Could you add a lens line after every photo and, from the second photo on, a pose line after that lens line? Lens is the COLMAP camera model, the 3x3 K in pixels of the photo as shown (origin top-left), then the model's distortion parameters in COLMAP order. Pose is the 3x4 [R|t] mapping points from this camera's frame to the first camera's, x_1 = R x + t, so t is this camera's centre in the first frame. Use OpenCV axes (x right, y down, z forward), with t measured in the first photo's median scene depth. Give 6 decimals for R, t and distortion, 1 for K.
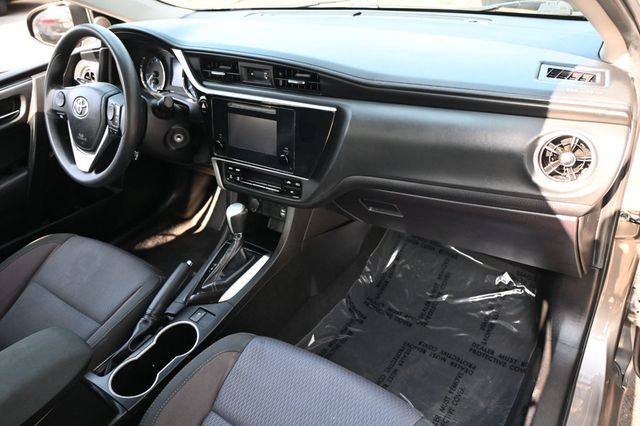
lens RADIAL K [[472.3, 0, 320.0], [0, 472.3, 213.0], [0, 0, 1]] dist [0.003342, 0.001502]
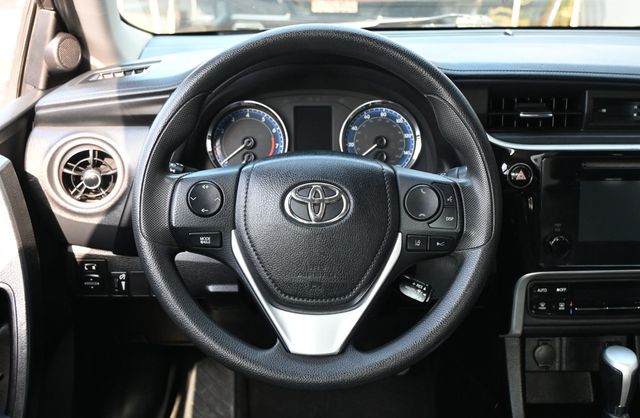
lens RADIAL K [[777.3, 0, 320.0], [0, 777.3, 209.0], [0, 0, 1]] dist [-0.025304, -0.017931]
pose [[0.827200, -0.111665, 0.550701, -0.905984], [0.239950, 0.956401, -0.166497, -0.102677], [-0.508099, 0.269867, 0.817929, 0.425045]]
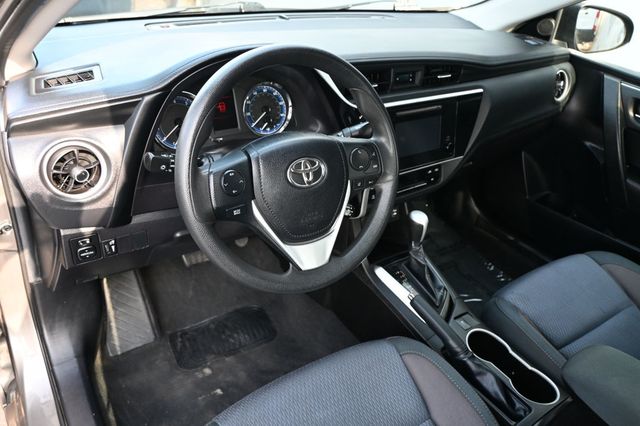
lens RADIAL K [[479.5, 0, 320.0], [0, 479.5, 213.0], [0, 0, 1]] dist [0.000886, -0.000813]
pose [[0.371147, -0.385930, 0.844575, -1.085403], [0.388623, 0.890611, 0.236186, -0.327413], [-0.843340, 0.240562, 0.480529, 0.694590]]
